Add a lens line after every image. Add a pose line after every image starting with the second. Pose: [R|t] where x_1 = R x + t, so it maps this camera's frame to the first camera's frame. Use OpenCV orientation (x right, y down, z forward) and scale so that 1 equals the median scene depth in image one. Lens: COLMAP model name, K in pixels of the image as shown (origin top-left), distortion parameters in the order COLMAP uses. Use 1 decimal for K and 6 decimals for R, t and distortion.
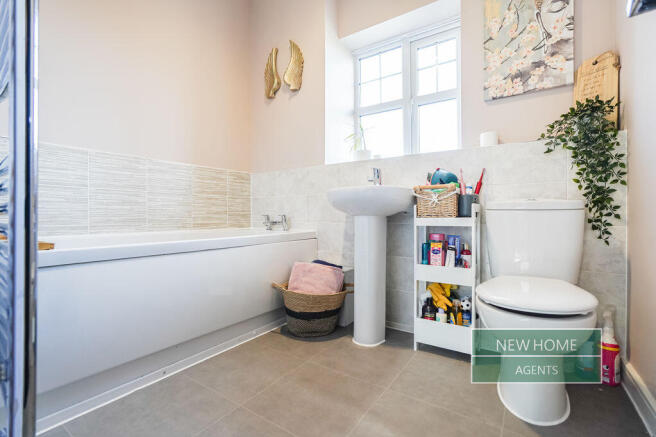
lens RADIAL K [[298.1, 0, 323.3], [0, 298.1, 211.5], [0, 0, 1]] dist [-0.001521, -0.000110]
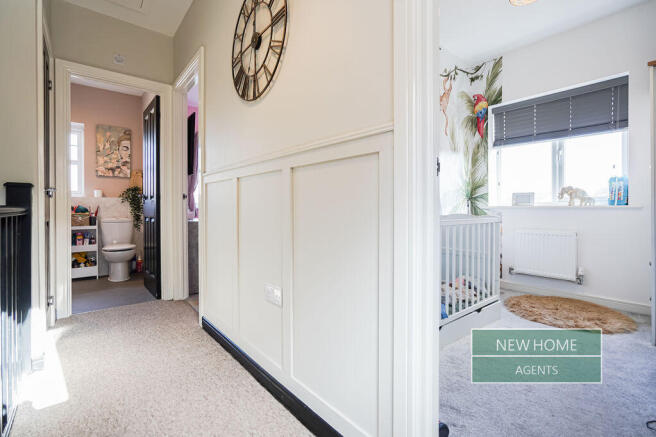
lens RADIAL K [[298.1, 0, 323.3], [0, 298.1, 211.5], [0, 0, 1]] dist [-0.001521, -0.000110]
pose [[0.284493, -0.005221, 0.958664, -1.424017], [-0.007250, 0.999945, 0.007597, -0.133731], [-0.958651, -0.009111, 0.284439, -1.651959]]
